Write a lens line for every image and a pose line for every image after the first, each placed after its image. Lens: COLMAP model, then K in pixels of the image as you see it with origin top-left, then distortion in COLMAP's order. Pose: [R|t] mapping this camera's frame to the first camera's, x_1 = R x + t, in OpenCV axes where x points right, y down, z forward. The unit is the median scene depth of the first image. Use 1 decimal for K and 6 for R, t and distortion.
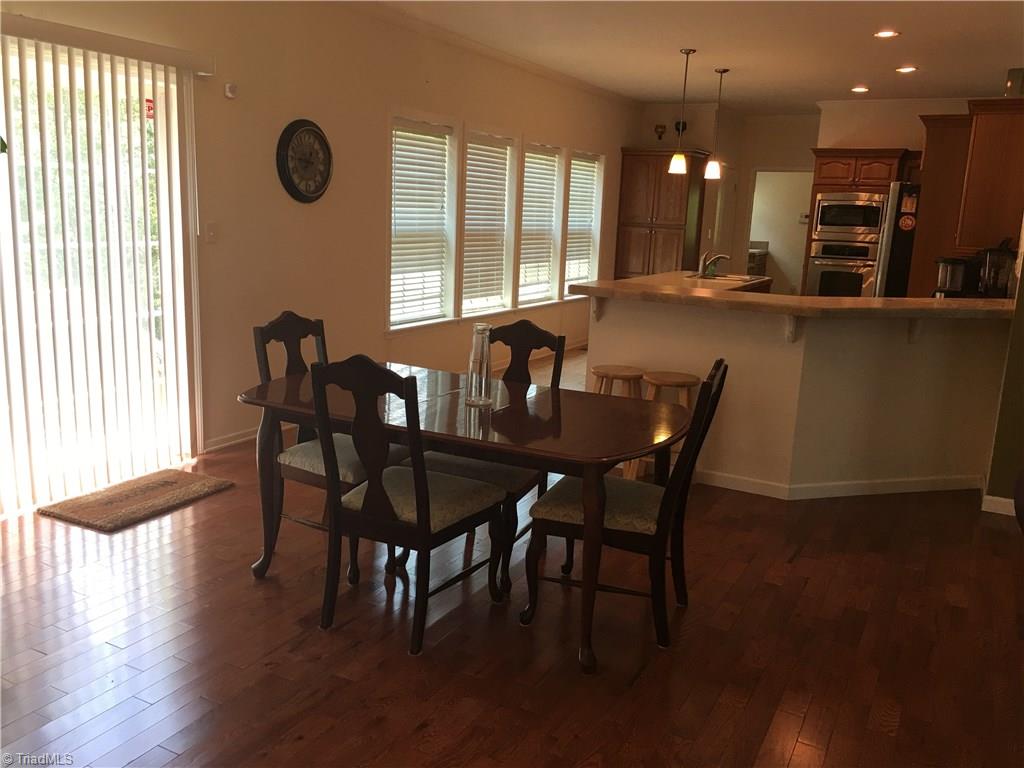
lens RADIAL K [[870.8, 0, 512.0], [0, 870.8, 384.0], [0, 0, 1]] dist [0.071226, -0.099450]
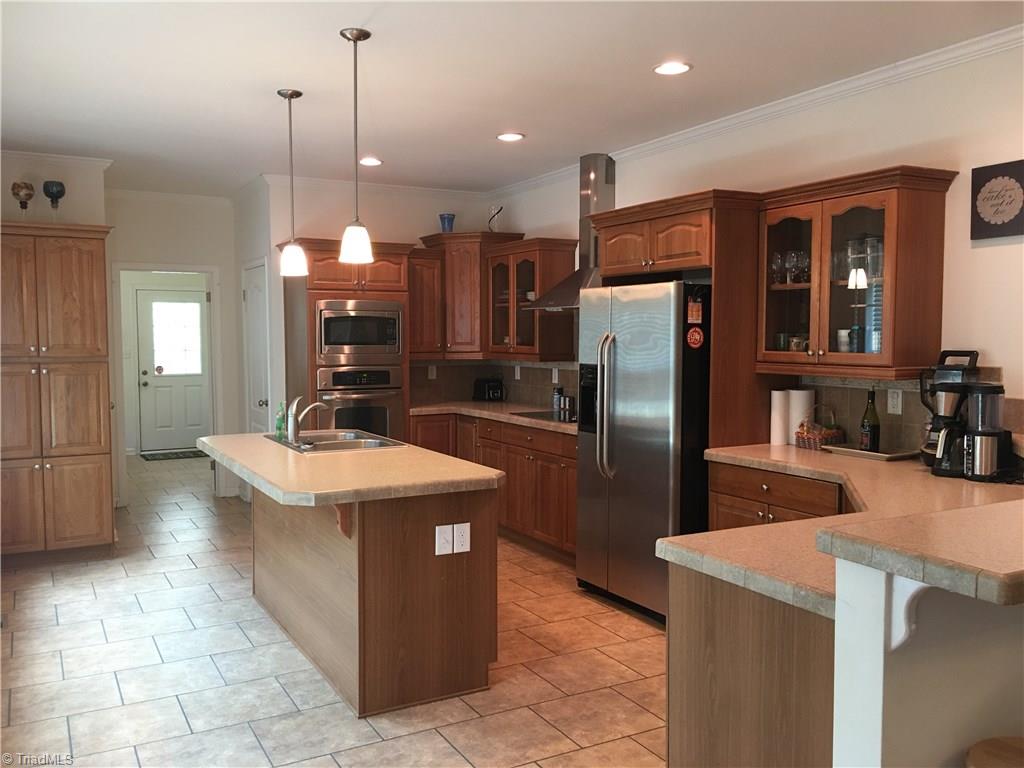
lens RADIAL K [[870.8, 0, 512.0], [0, 870.8, 384.0], [0, 0, 1]] dist [0.071226, -0.099450]
pose [[0.548727, -0.088990, 0.831251, -0.174672], [0.189254, 0.981728, -0.019831, -0.123373], [-0.814298, 0.168199, 0.555543, 0.564597]]
